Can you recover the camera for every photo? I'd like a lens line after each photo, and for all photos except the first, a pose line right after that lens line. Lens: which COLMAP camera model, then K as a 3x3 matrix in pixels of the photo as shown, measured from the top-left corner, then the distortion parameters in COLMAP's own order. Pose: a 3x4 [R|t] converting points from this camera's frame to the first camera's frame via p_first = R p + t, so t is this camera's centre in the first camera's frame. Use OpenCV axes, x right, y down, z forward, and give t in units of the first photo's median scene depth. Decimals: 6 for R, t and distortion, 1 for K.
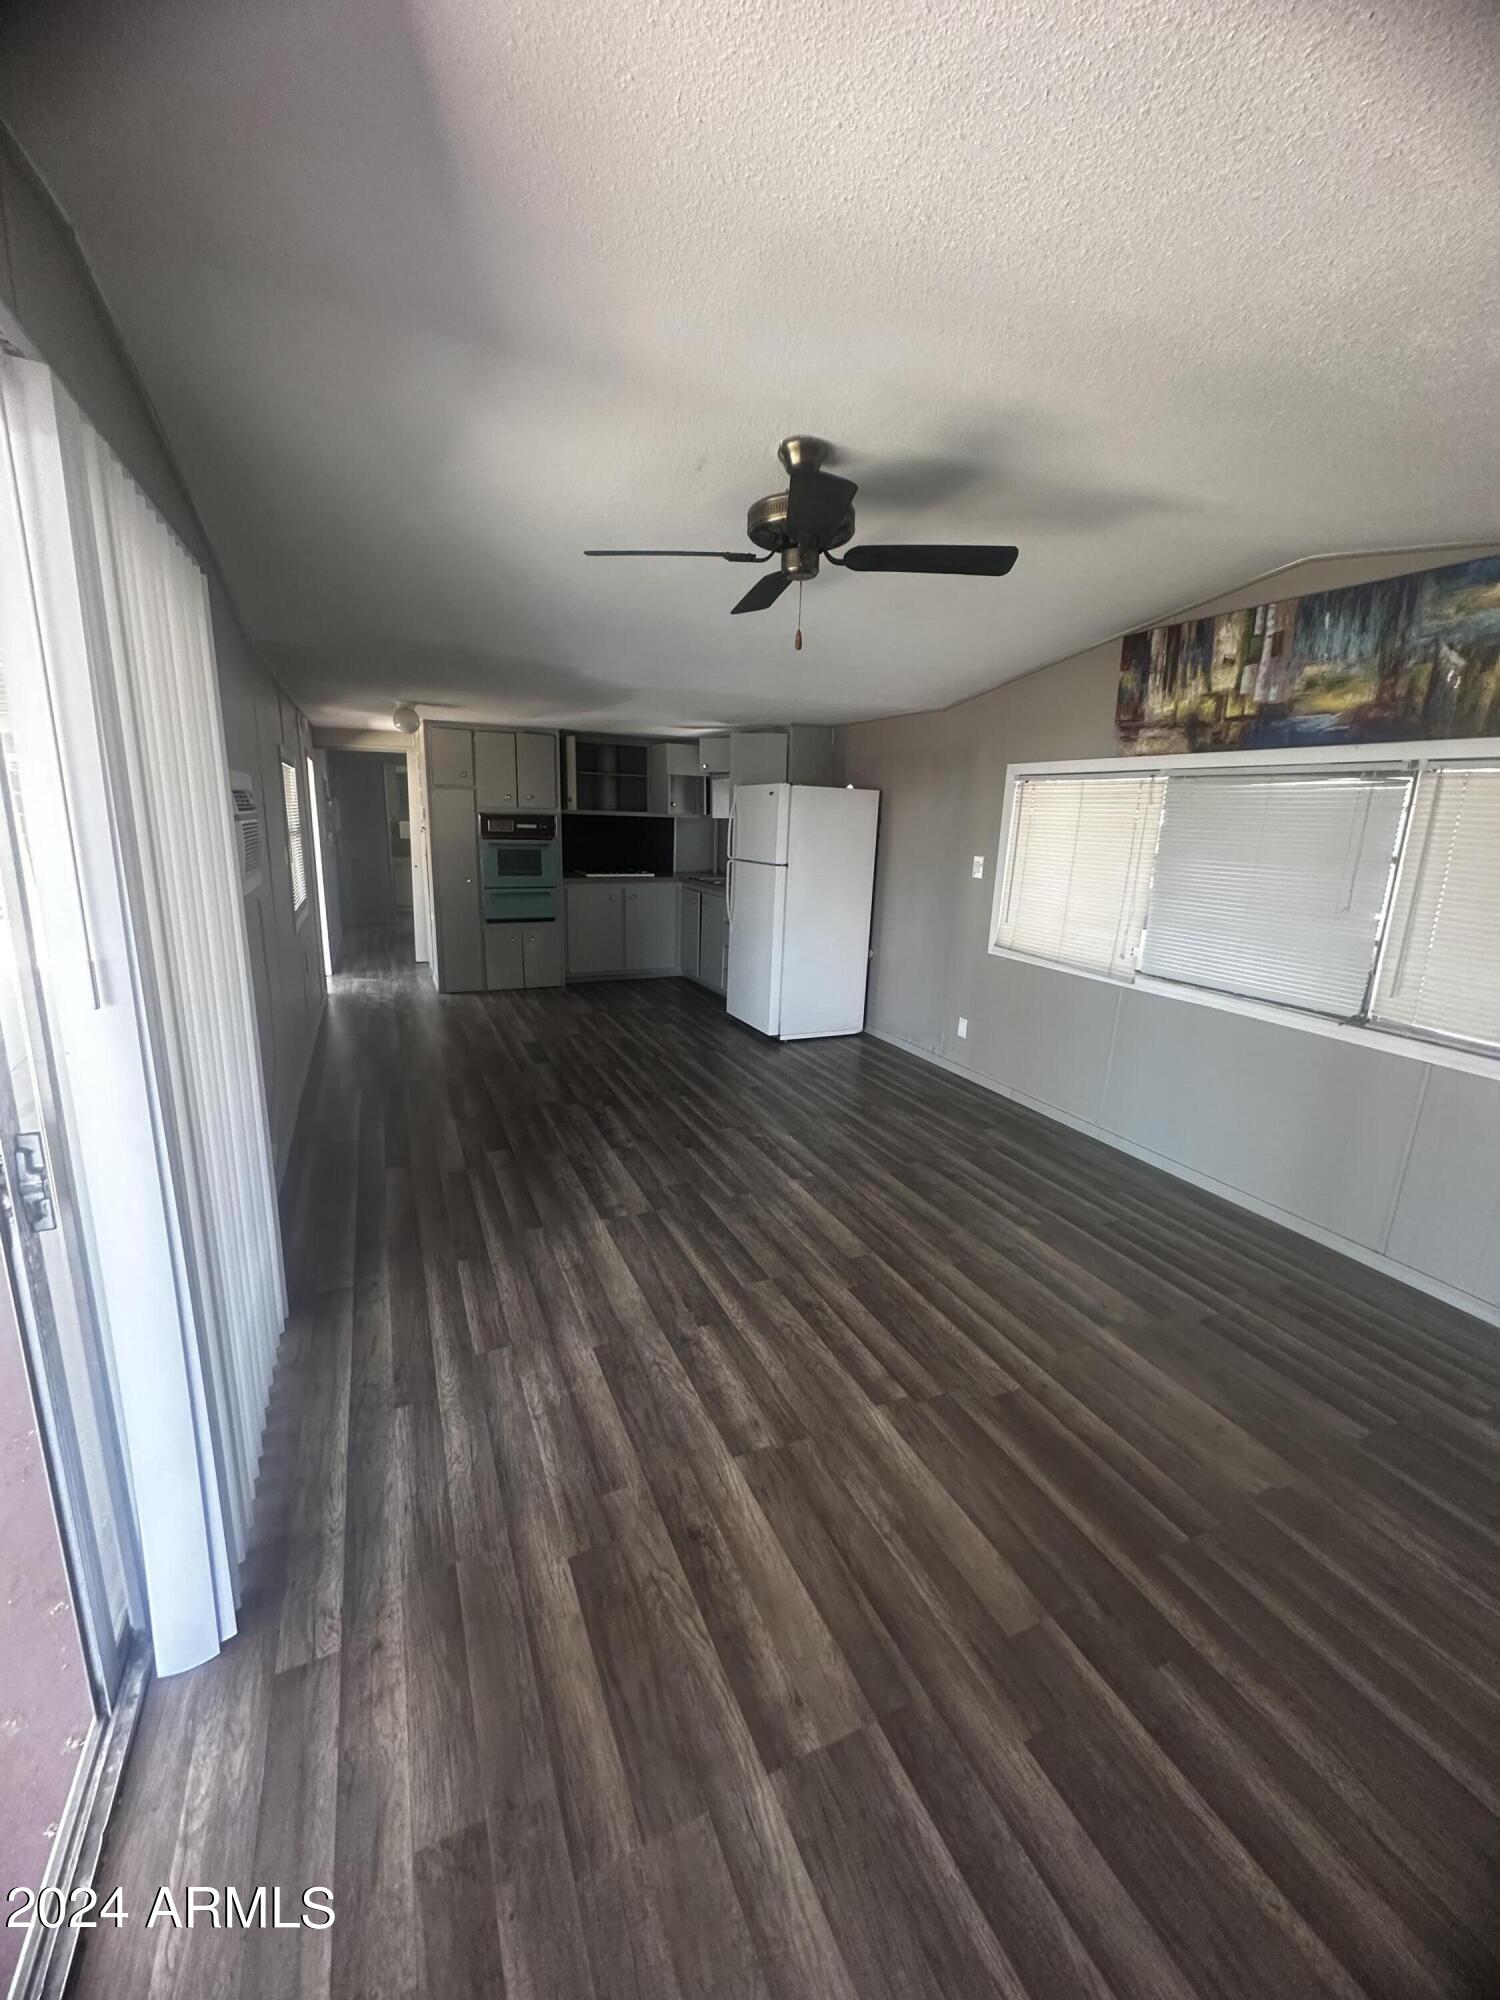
lens RADIAL K [[795.5, 0, 750.0], [0, 795.5, 1000.0], [0, 0, 1]] dist [-0.001114, -0.000069]
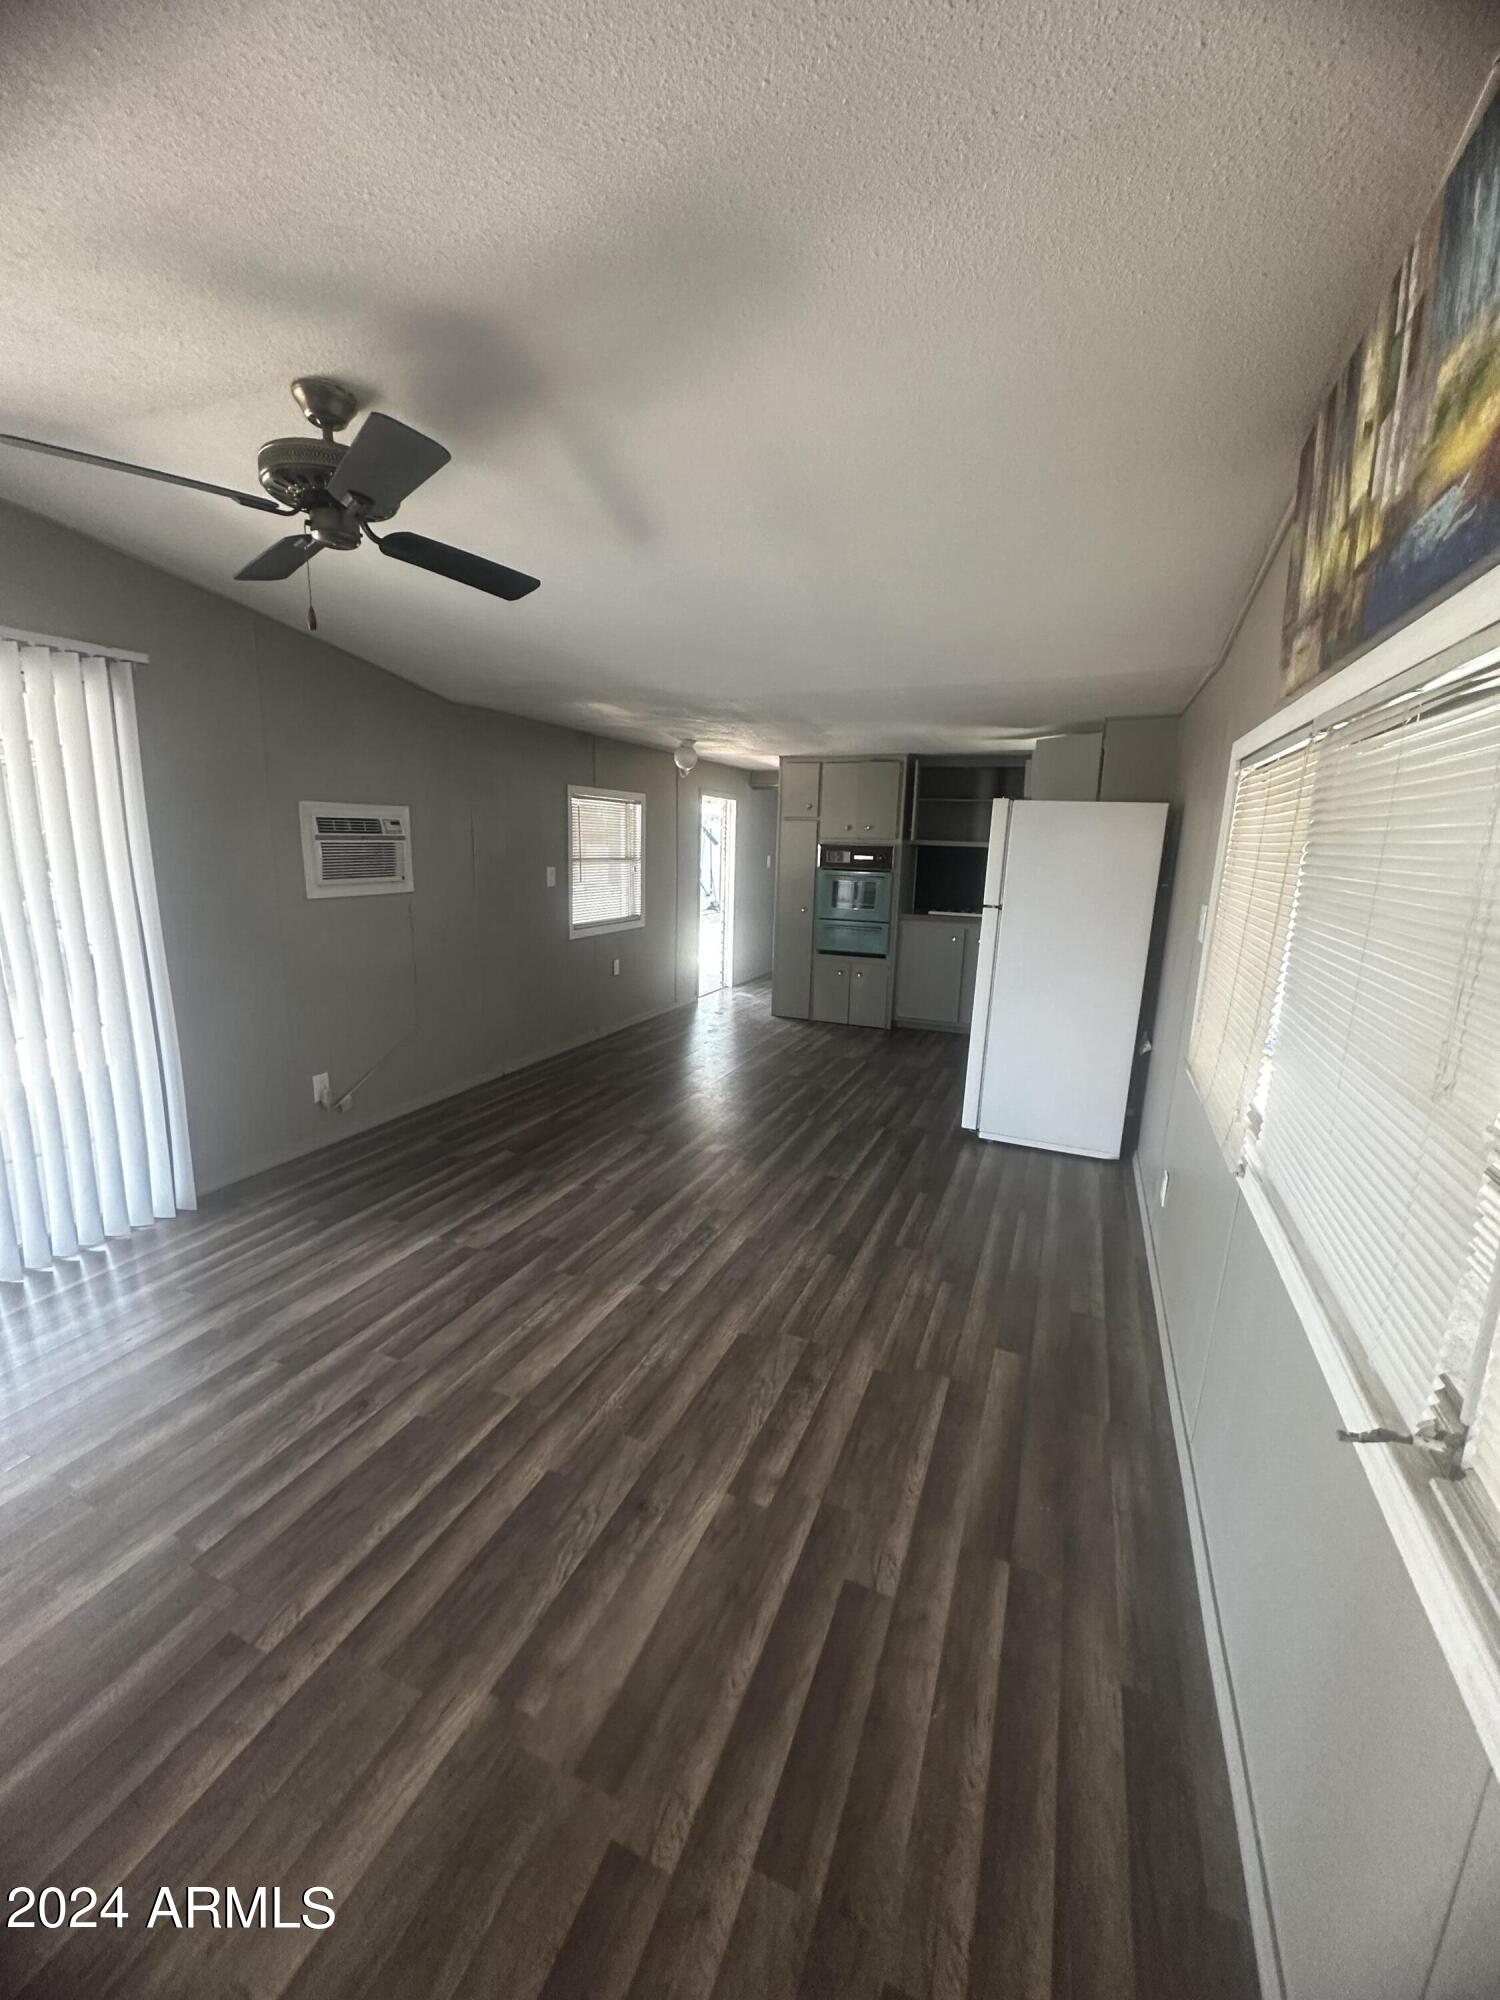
lens RADIAL K [[795.5, 0, 750.0], [0, 795.5, 1000.0], [0, 0, 1]] dist [-0.001114, -0.000069]
pose [[0.678120, 0.134613, -0.722518, 0.691133], [-0.171372, 0.984946, 0.022665, -0.095345], [0.714692, 0.108450, 0.690980, 0.515979]]
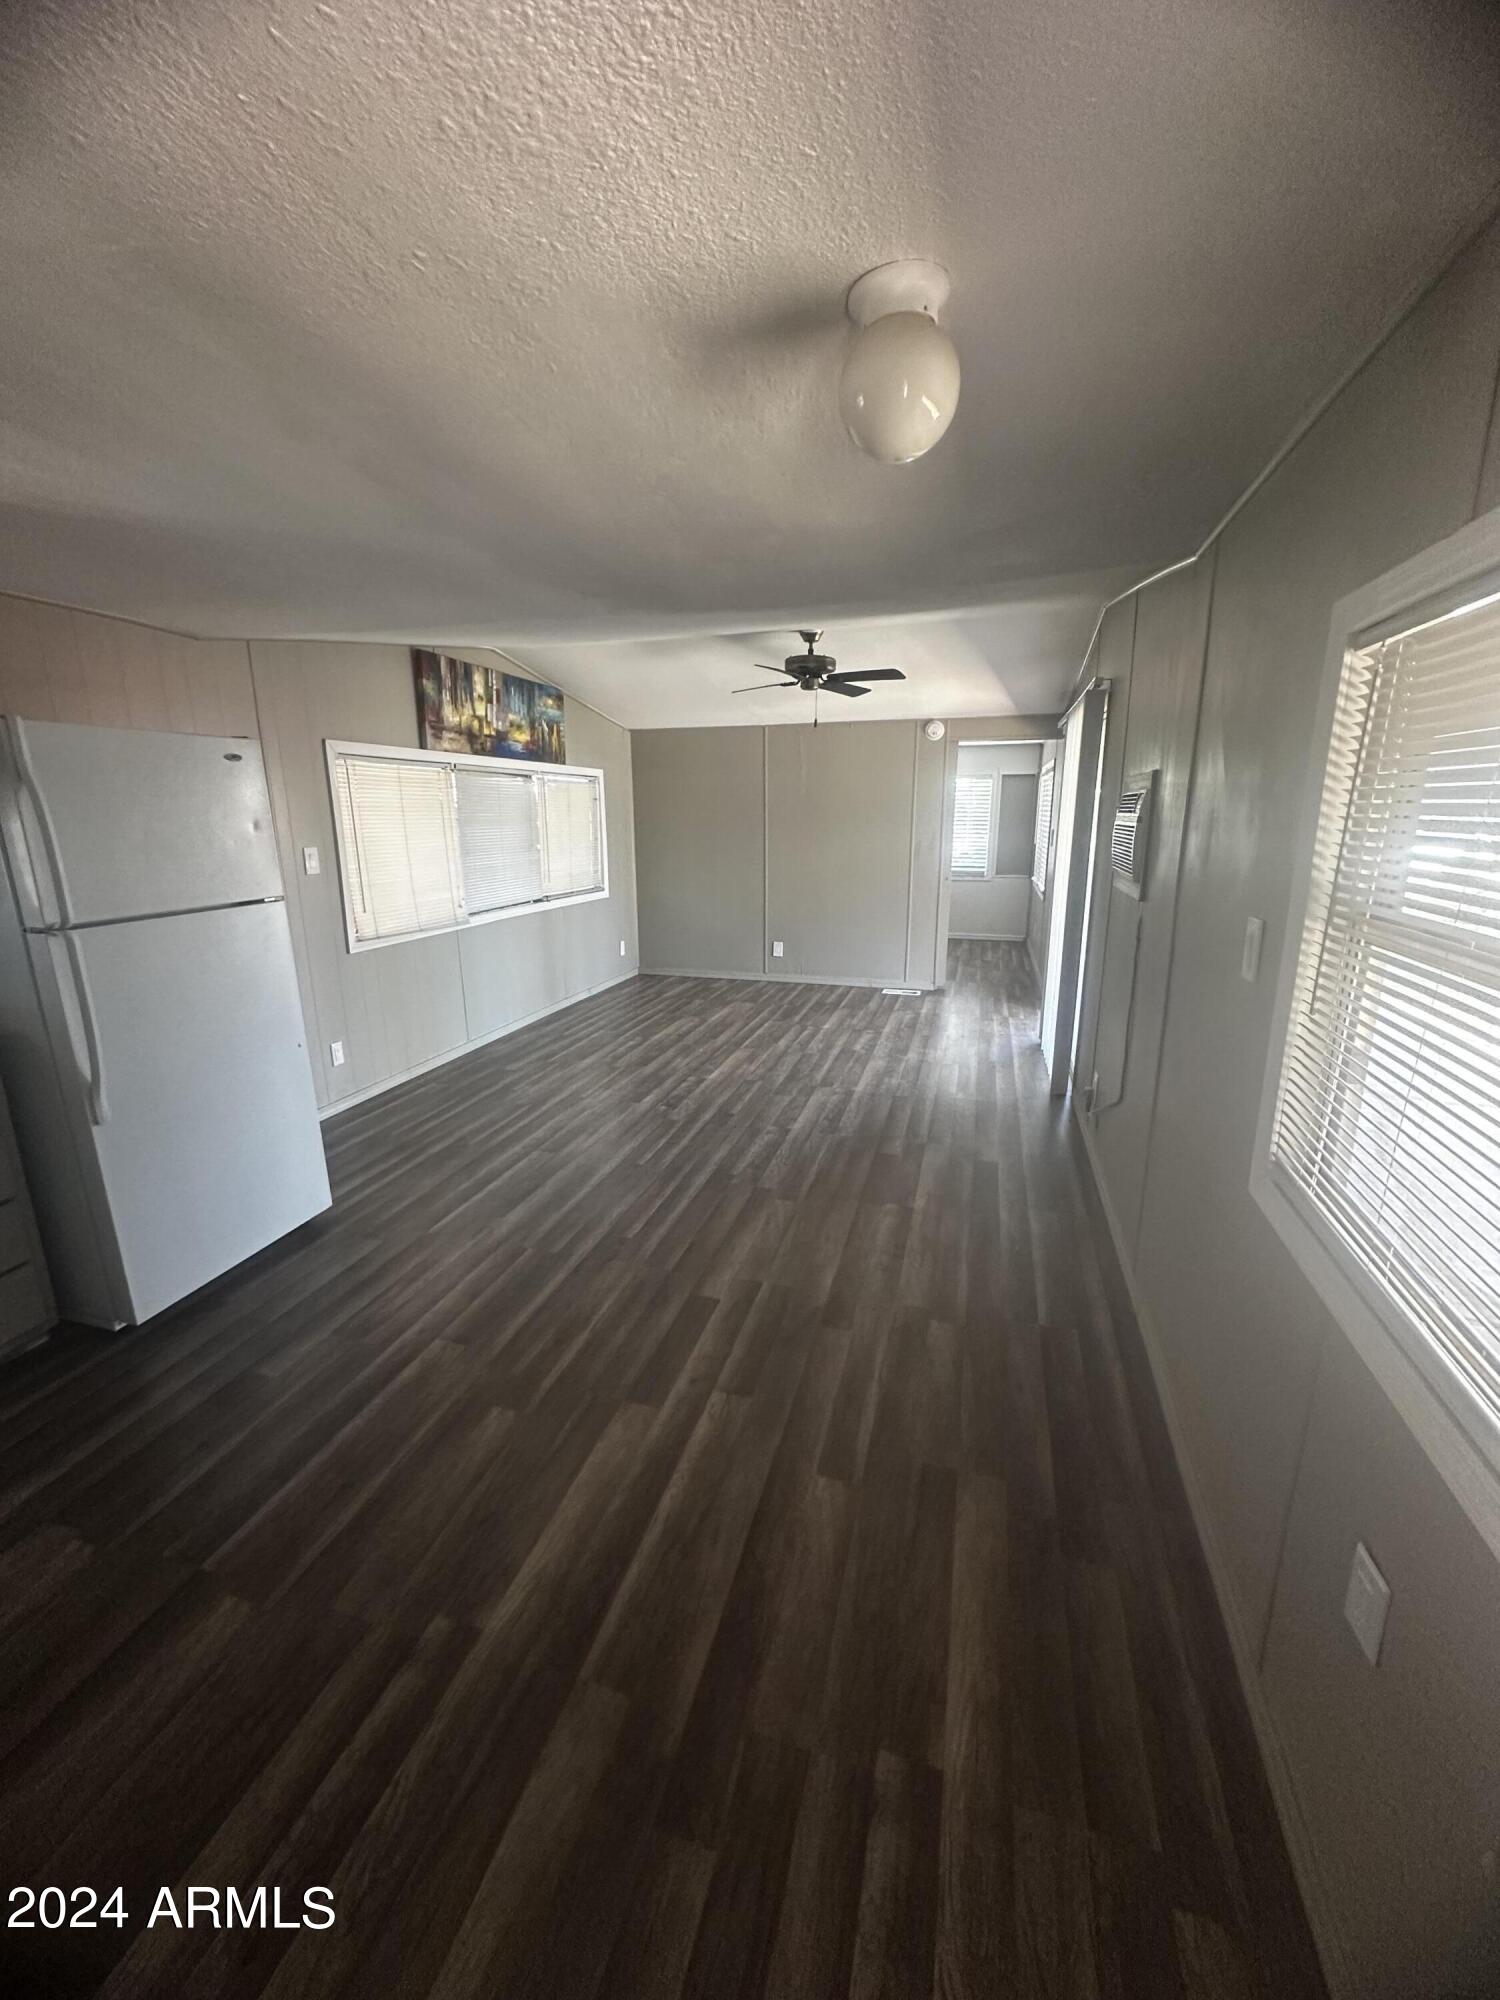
lens RADIAL K [[795.5, 0, 750.0], [0, 795.5, 1000.0], [0, 0, 1]] dist [-0.001114, -0.000069]
pose [[-0.753122, -0.180428, 0.632656, -0.847489], [0.130480, 0.901588, 0.412449, -0.447738], [-0.644812, 0.393174, -0.655463, 1.837534]]
